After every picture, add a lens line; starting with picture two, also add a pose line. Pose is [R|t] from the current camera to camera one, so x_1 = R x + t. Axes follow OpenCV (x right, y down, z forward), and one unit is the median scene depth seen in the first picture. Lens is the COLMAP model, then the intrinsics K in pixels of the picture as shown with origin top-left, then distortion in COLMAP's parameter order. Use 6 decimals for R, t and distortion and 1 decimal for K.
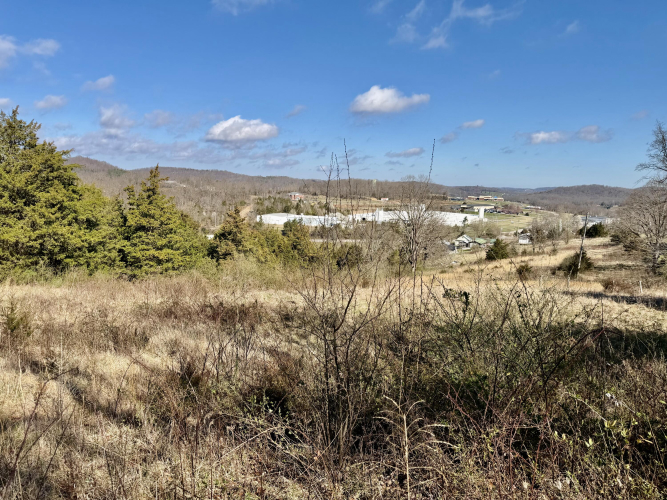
lens RADIAL K [[461.4, 0, 329.9], [0, 461.4, 243.0], [0, 0, 1]] dist [0.081022, -0.112445]
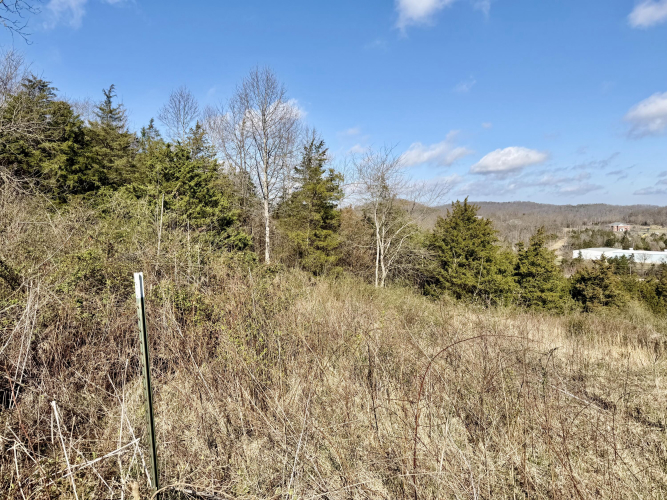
lens RADIAL K [[461.4, 0, 326.3], [0, 461.4, 243.4], [0, 0, 1]] dist [0.081022, -0.112445]
pose [[0.813435, -0.005375, -0.581632, -0.037893], [-0.034081, 0.997799, -0.056885, -0.008007], [0.580657, 0.066095, 0.811461, -0.112641]]
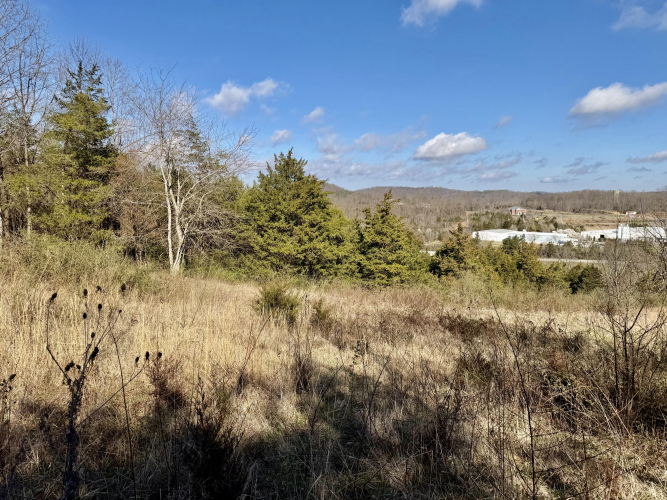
lens RADIAL K [[461.4, 0, 333.3], [0, 461.4, 247.1], [0, 0, 1]] dist [0.081022, -0.112445]
pose [[0.901726, 0.019774, -0.431857, -0.003341], [-0.030722, 0.999359, -0.018389, -0.000395], [0.431216, 0.029850, 0.901755, -0.019303]]
